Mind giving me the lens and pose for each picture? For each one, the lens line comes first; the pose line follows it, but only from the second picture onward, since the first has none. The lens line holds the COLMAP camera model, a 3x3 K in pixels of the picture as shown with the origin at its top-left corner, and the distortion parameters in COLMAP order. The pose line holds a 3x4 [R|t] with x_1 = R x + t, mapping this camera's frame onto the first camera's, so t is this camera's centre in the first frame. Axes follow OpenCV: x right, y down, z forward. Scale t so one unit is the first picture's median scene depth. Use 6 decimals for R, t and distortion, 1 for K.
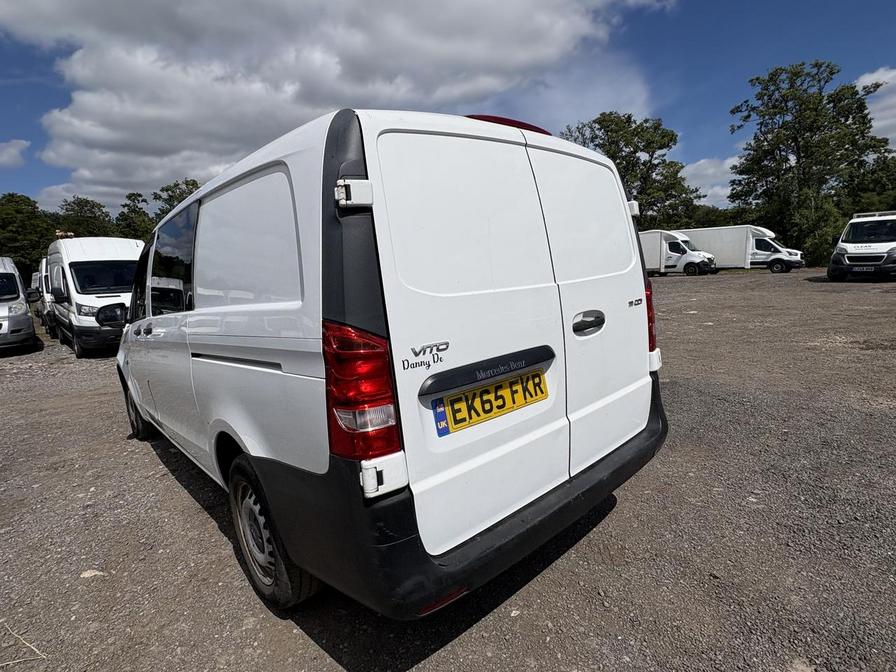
lens RADIAL K [[460.0, 0, 448.6], [0, 460.0, 339.9], [0, 0, 1]] dist [0.002151, -0.000932]
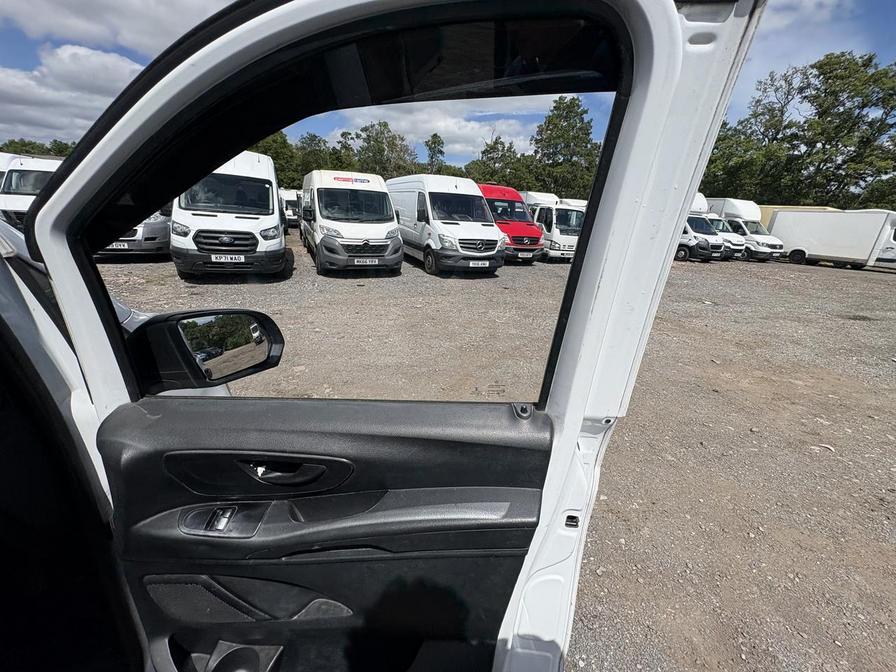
lens RADIAL K [[355.9, 0, 448.4], [0, 355.9, 338.0], [0, 0, 1]] dist [-0.000610, 0.000435]
pose [[0.934861, 0.219825, -0.278769, -0.306154], [-0.165851, 0.964706, 0.204537, -0.486116], [0.313893, -0.144979, 0.938324, 2.714482]]
